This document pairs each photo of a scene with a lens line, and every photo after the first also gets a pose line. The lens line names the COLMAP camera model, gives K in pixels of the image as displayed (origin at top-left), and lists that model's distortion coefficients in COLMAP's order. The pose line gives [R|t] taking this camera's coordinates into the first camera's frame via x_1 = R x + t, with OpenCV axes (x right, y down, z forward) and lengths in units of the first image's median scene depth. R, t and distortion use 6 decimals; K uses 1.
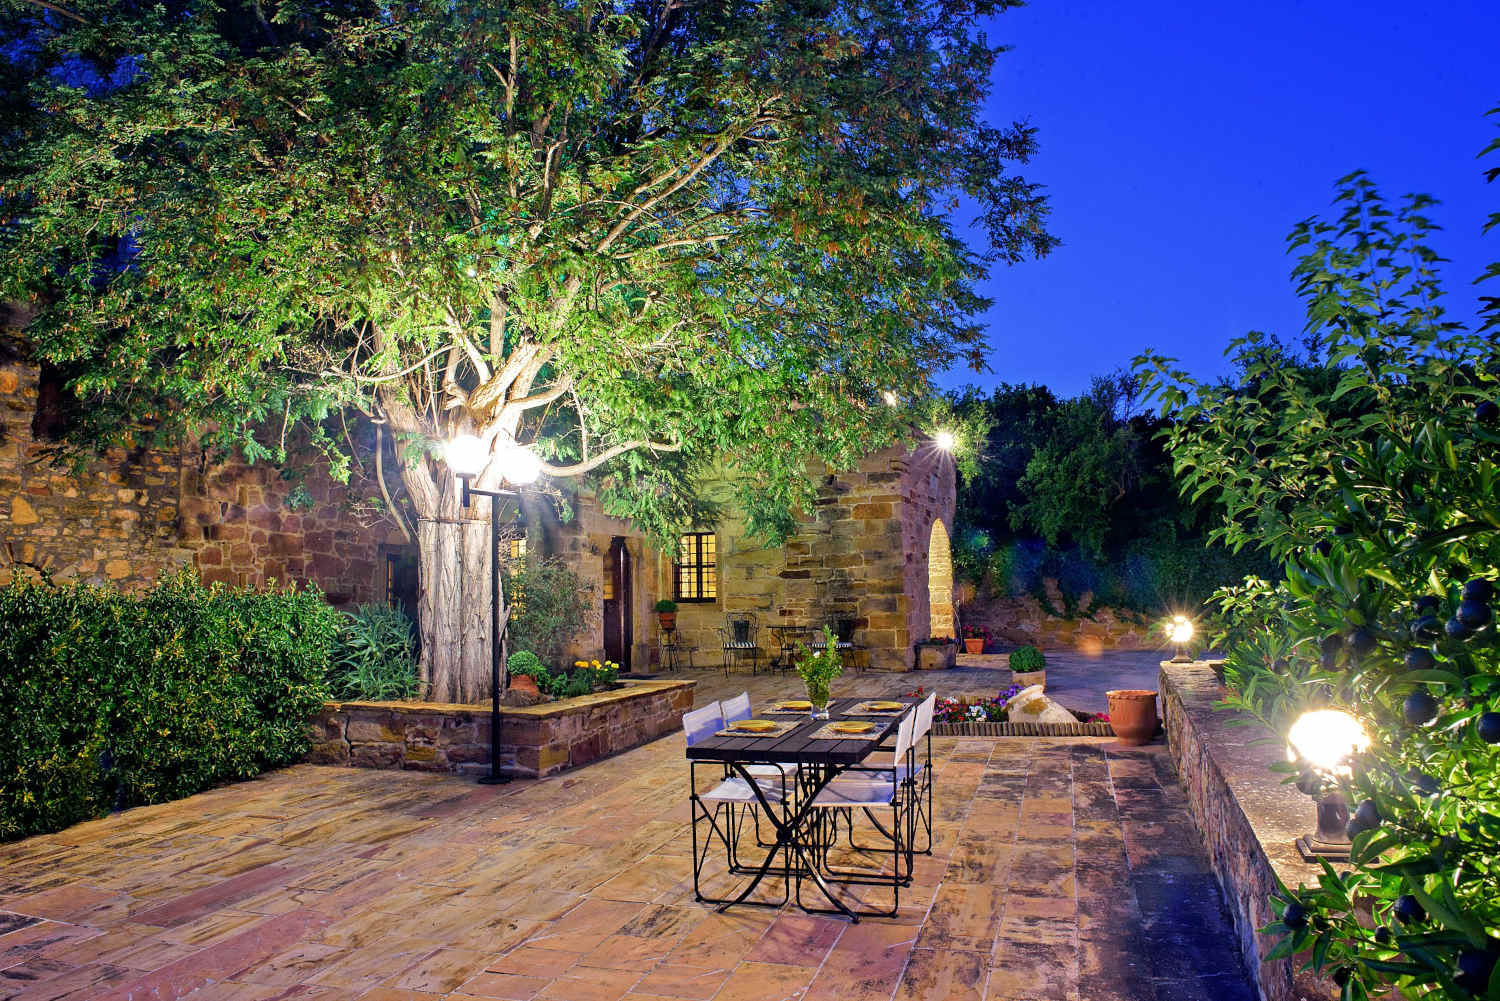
lens RADIAL K [[1020.4, 0, 744.4], [0, 1020.4, 495.6], [0, 0, 1]] dist [-0.036857, -0.002001]
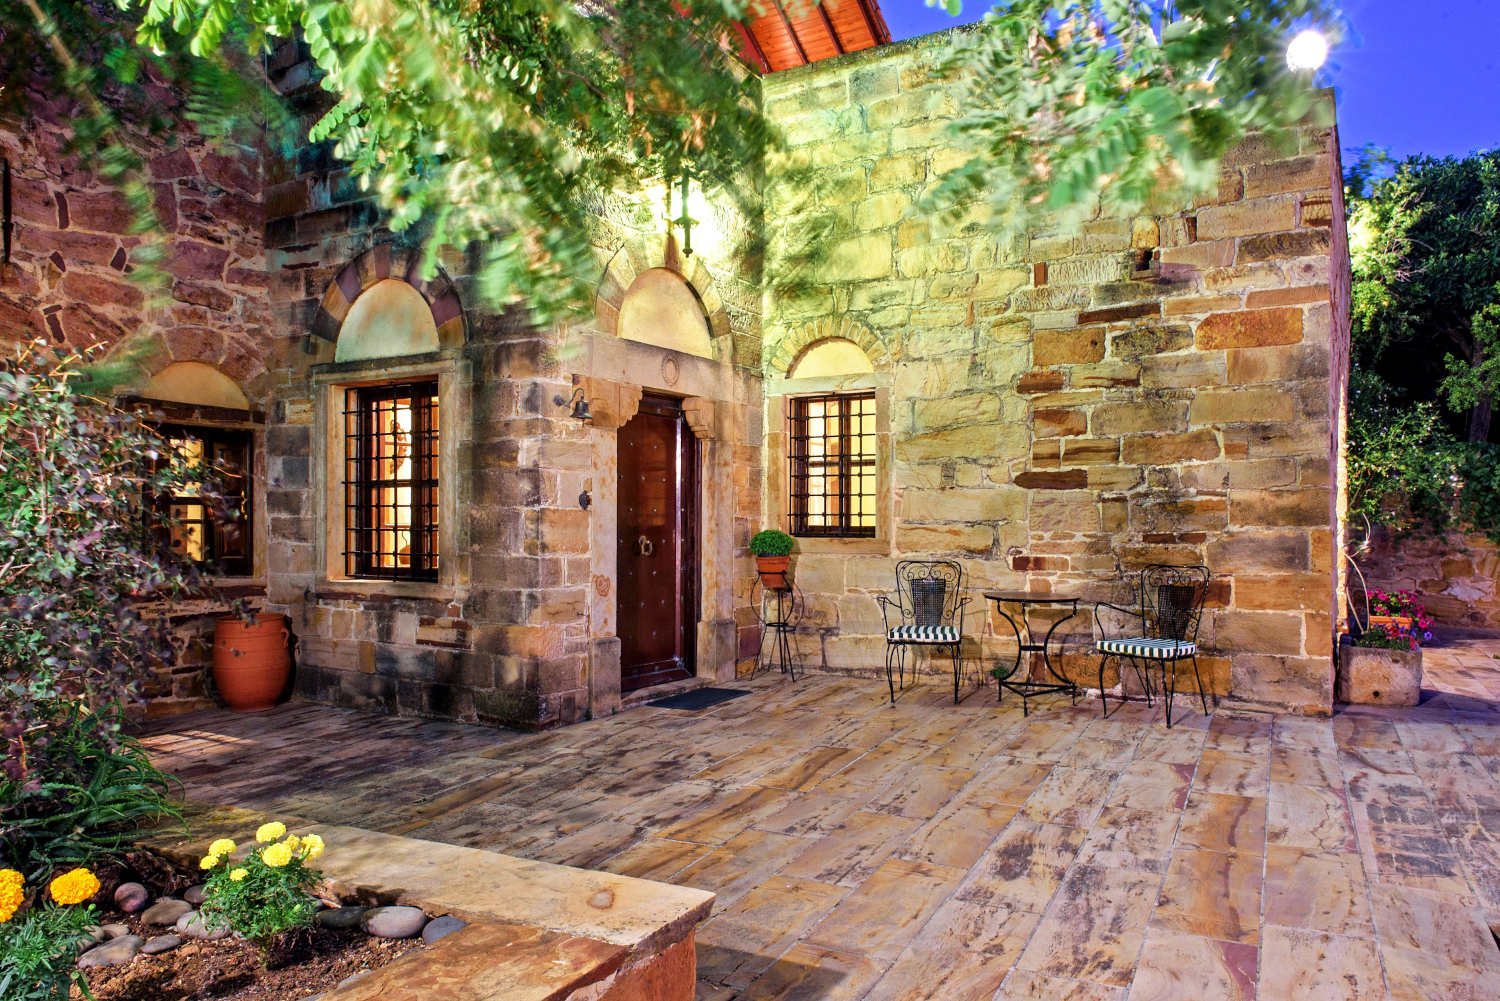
lens RADIAL K [[1020.4, 0, 746.4], [0, 1020.4, 512.6], [0, 0, 1]] dist [-0.036857, -0.002001]
pose [[0.981591, 0.016628, -0.190270, 0.003201], [0.000175, 0.996124, 0.087960, 0.051726], [0.190995, -0.086374, 0.977783, 0.528462]]
